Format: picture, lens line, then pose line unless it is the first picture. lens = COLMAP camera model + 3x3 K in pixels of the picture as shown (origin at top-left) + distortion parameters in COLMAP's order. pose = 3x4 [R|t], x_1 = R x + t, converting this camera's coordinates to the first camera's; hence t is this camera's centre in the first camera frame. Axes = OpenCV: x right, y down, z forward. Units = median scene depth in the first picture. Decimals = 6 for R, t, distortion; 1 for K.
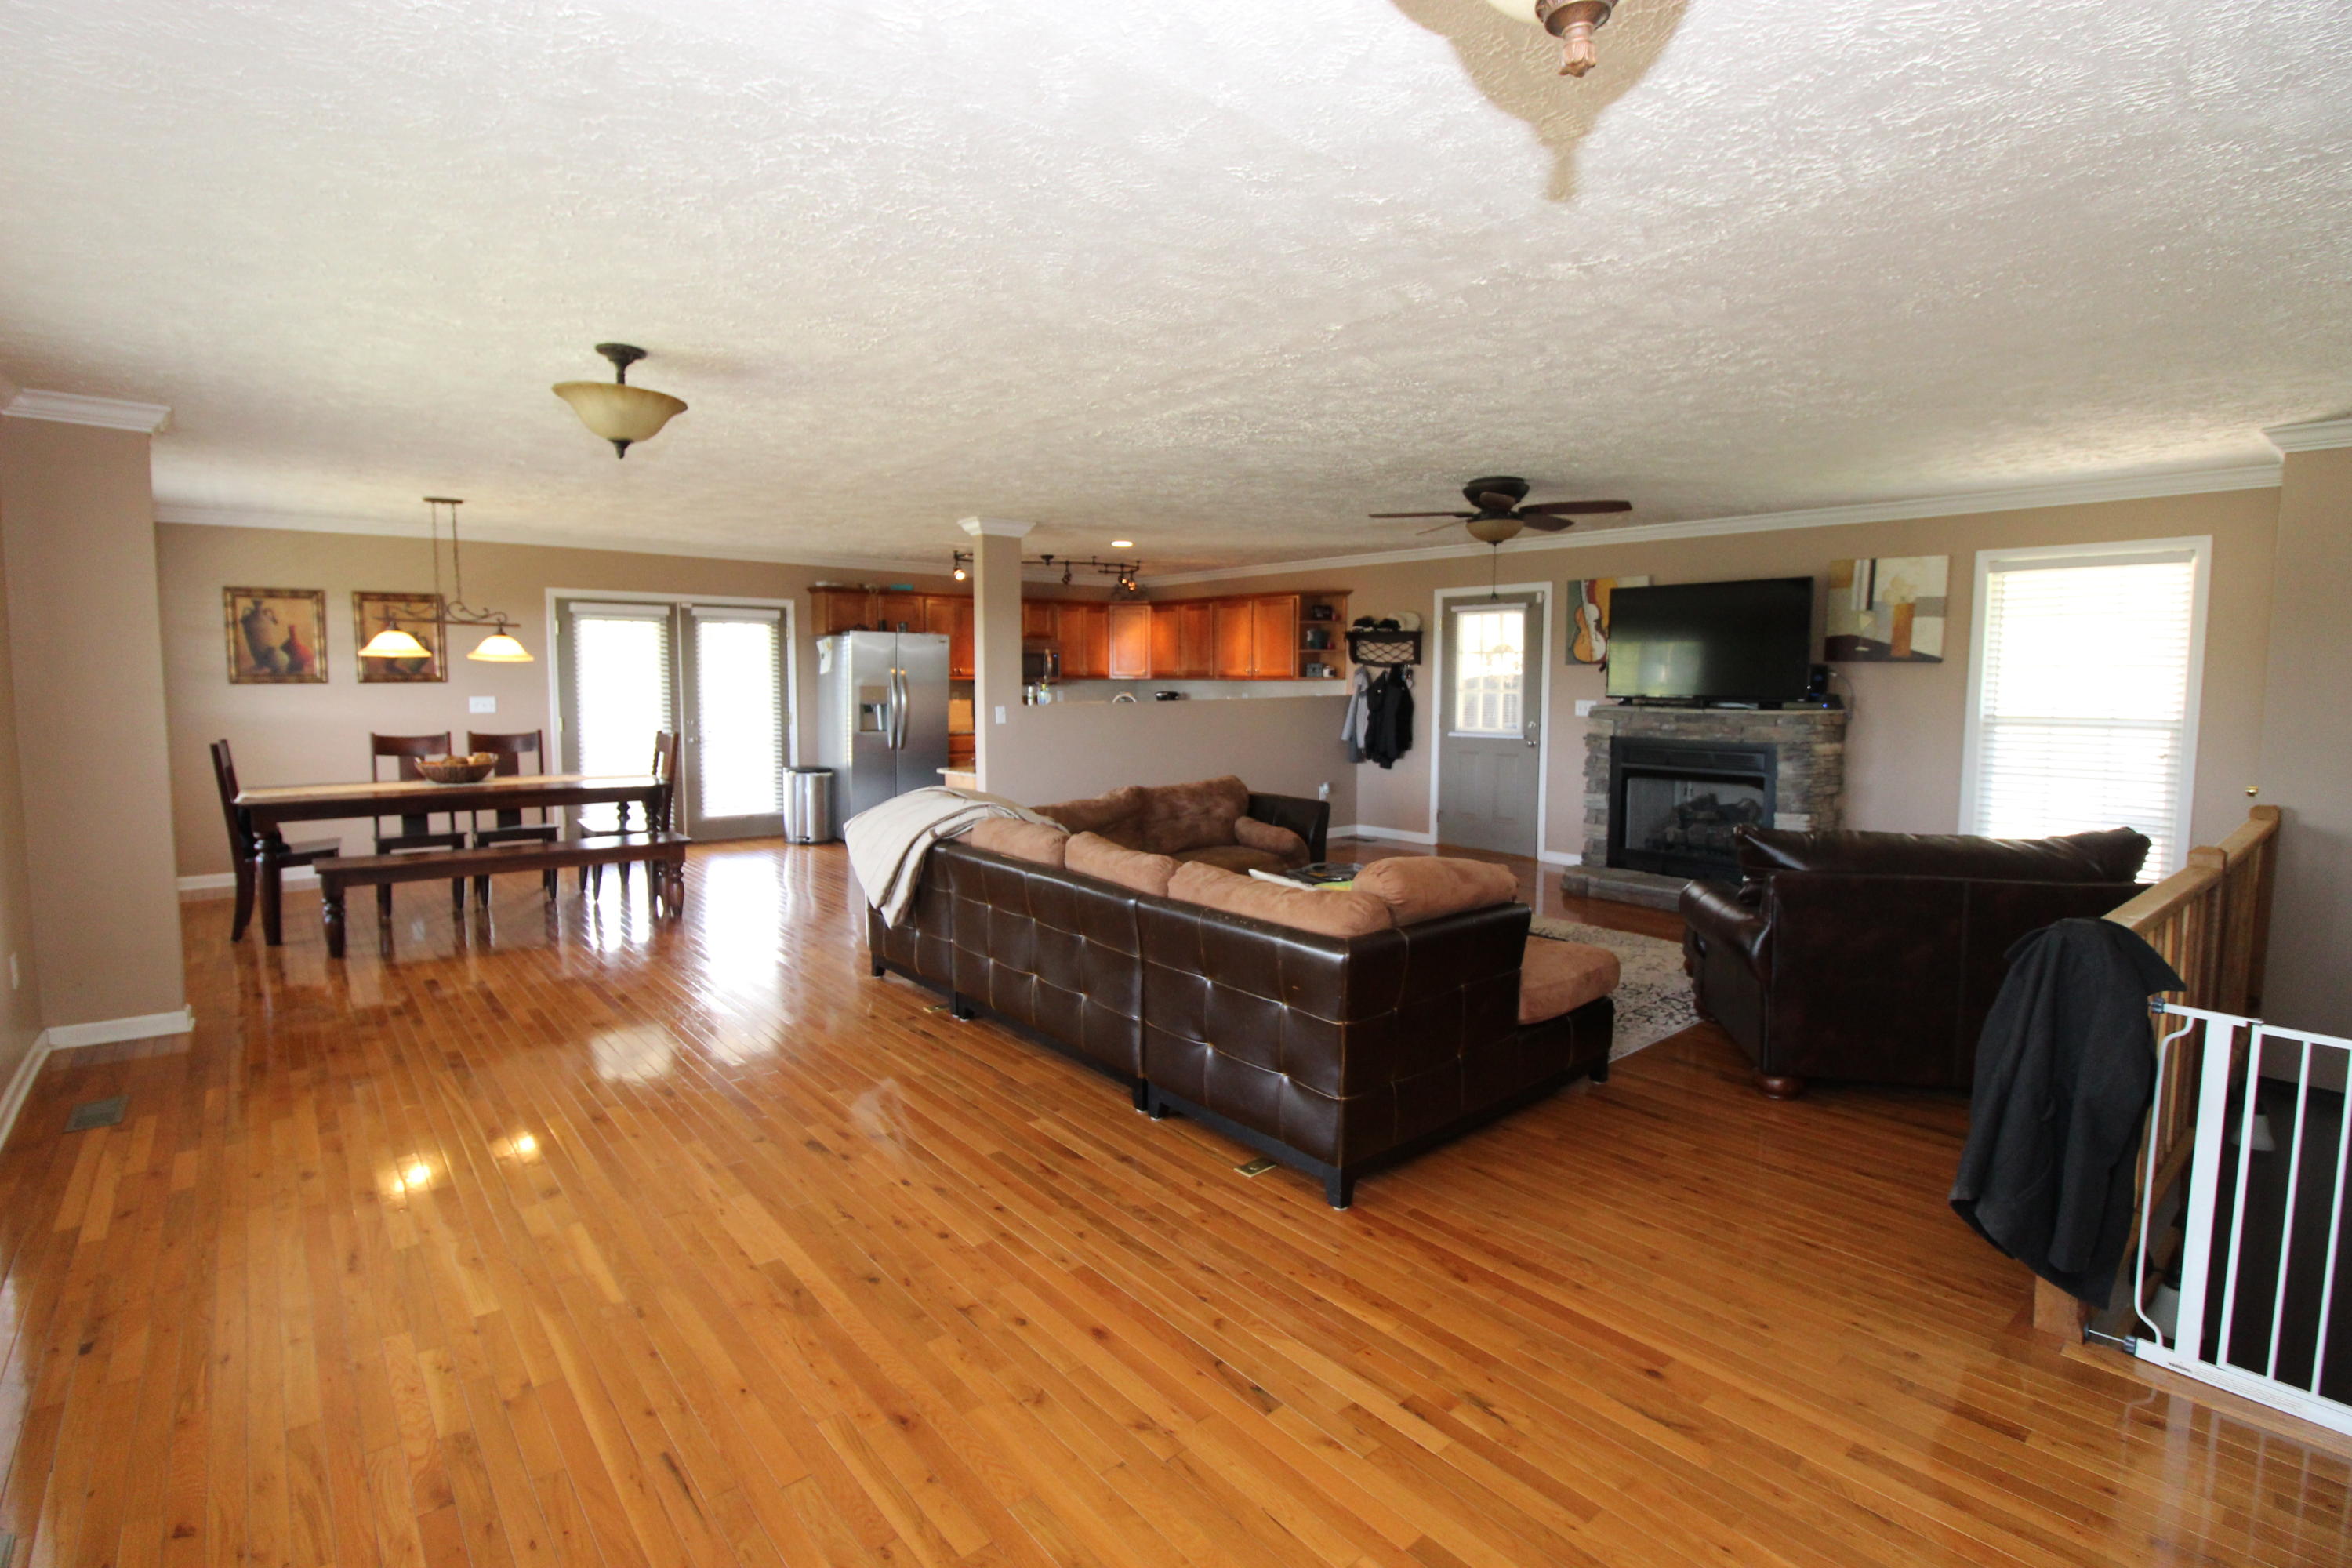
lens RADIAL K [[1090.7, 0, 1162.2], [0, 1090.7, 768.9], [0, 0, 1]] dist [-0.003769, -0.009340]
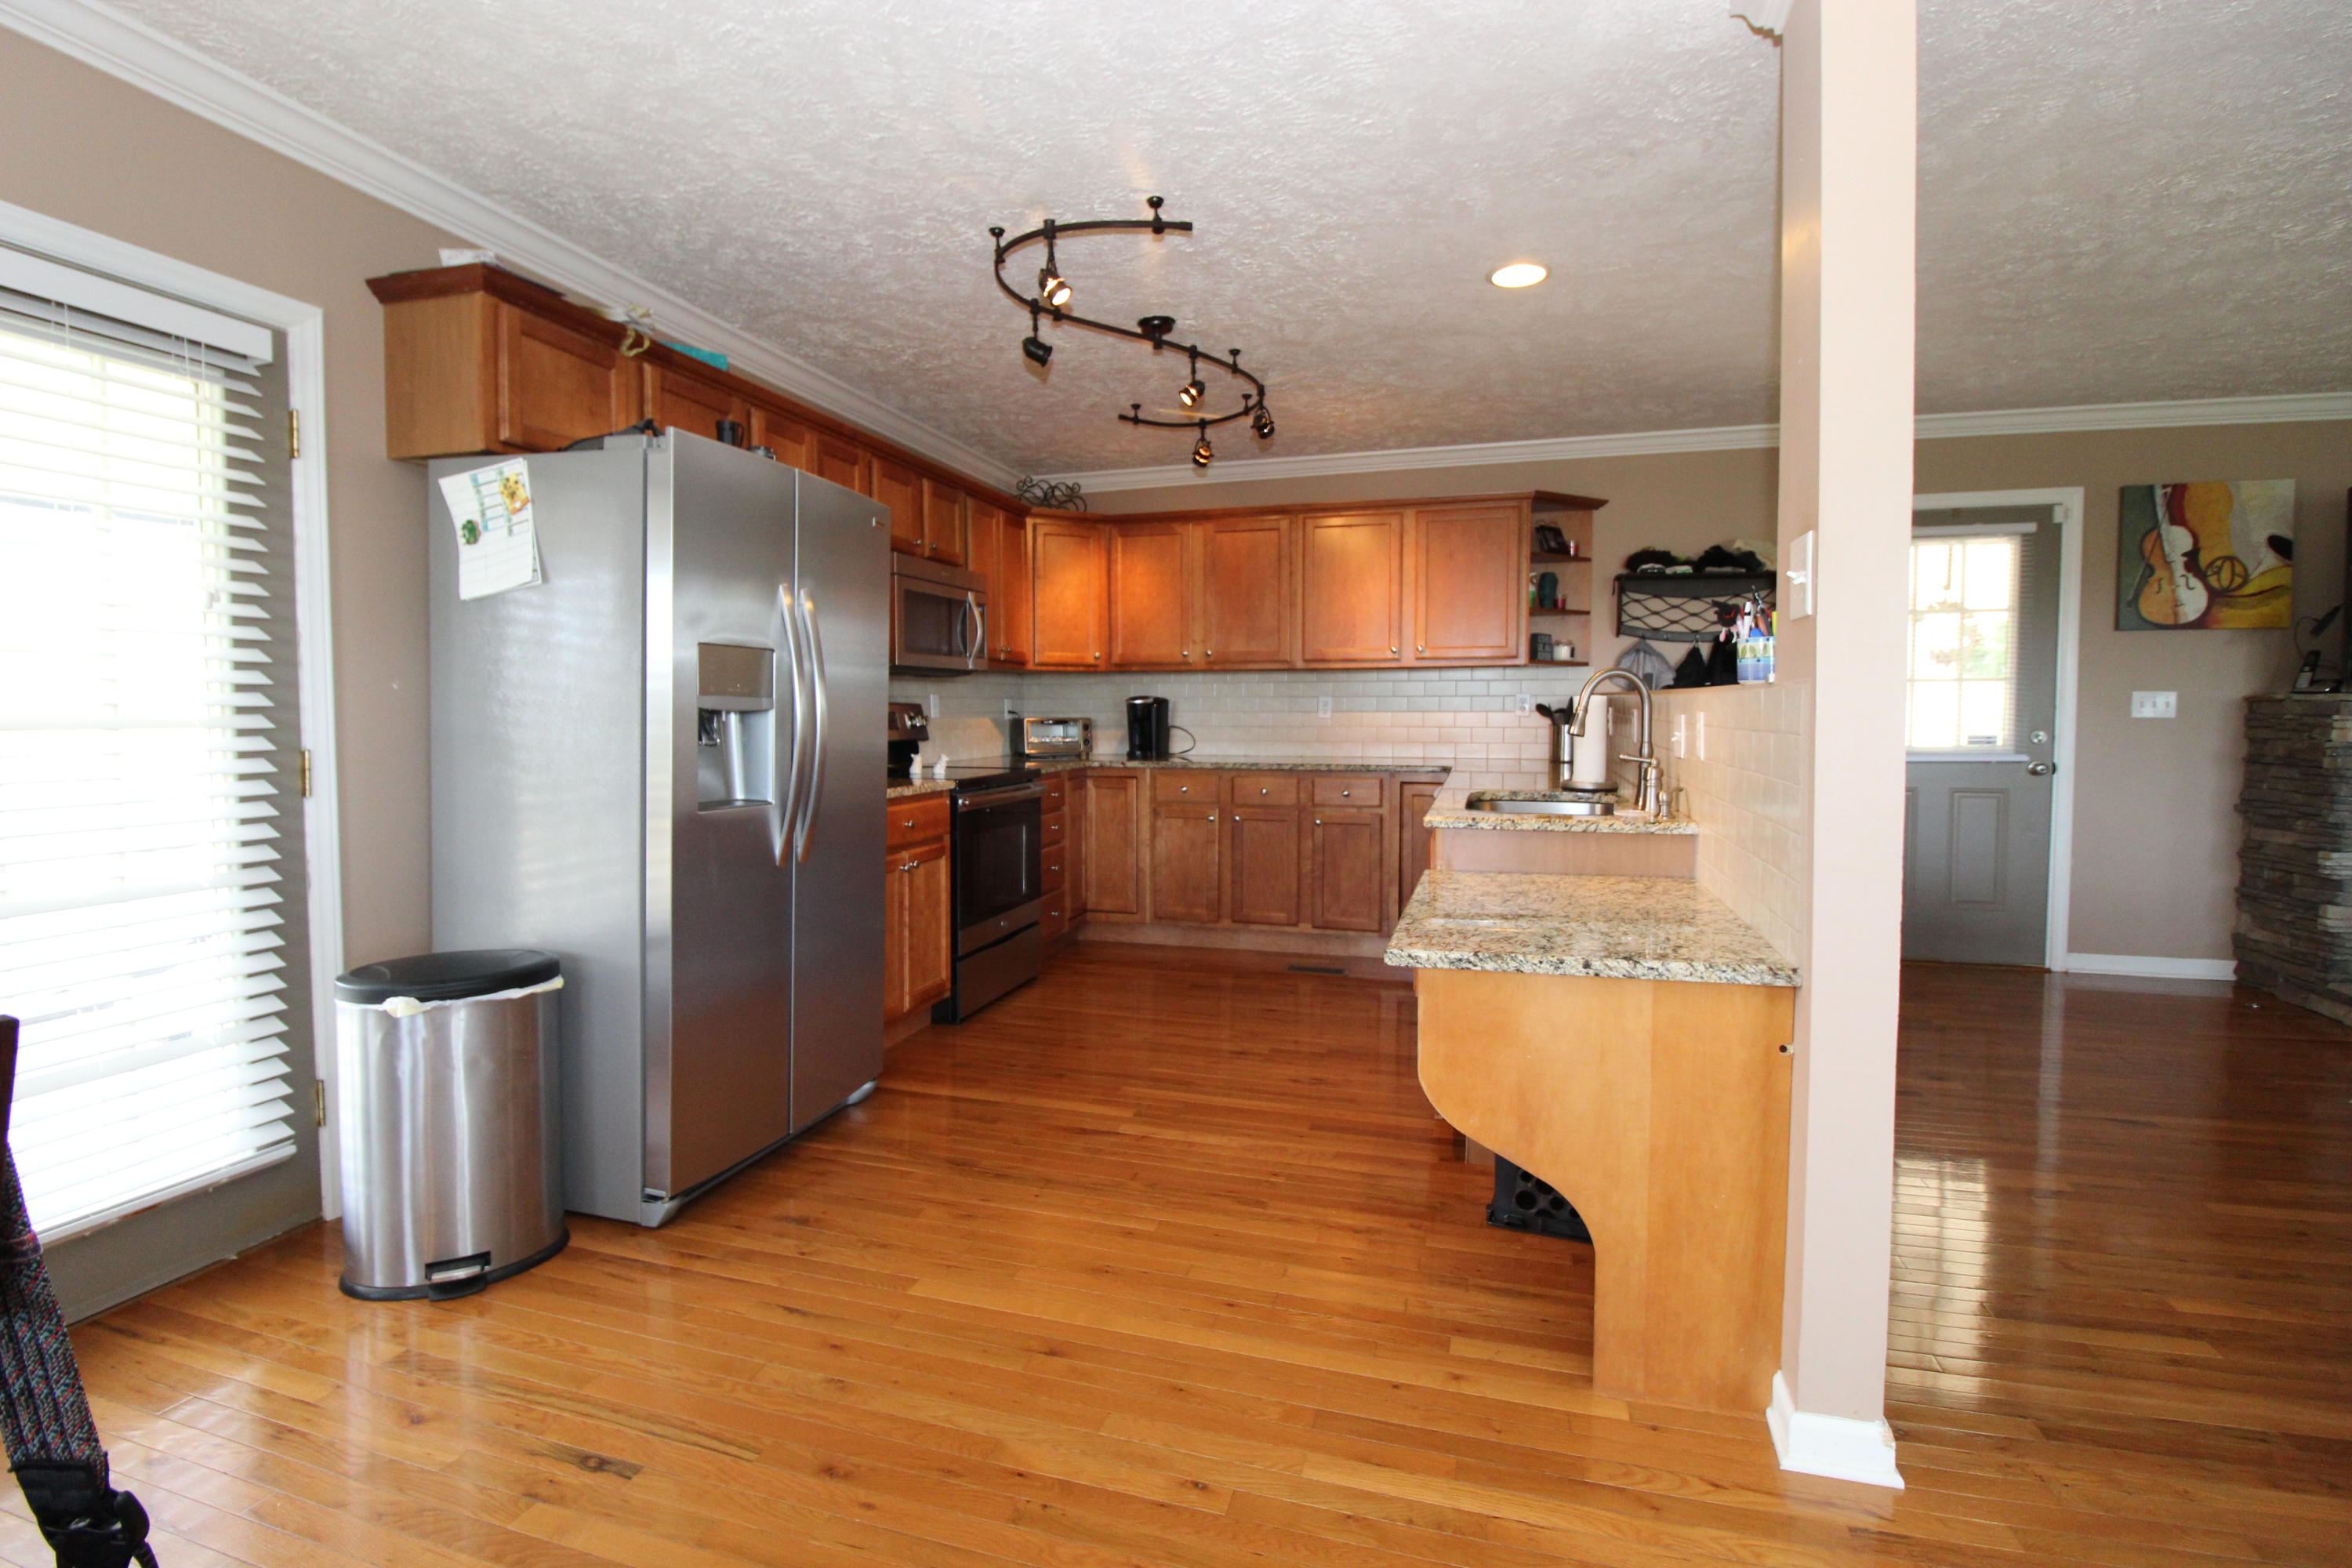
lens RADIAL K [[1090.7, 0, 1166.4], [0, 1090.7, 763.5], [0, 0, 1]] dist [-0.003769, -0.009340]
pose [[0.831160, -0.030831, 0.555179, -0.827515], [0.053098, 0.998300, -0.024055, -0.084410], [-0.553493, 0.049472, 0.831383, 1.790512]]
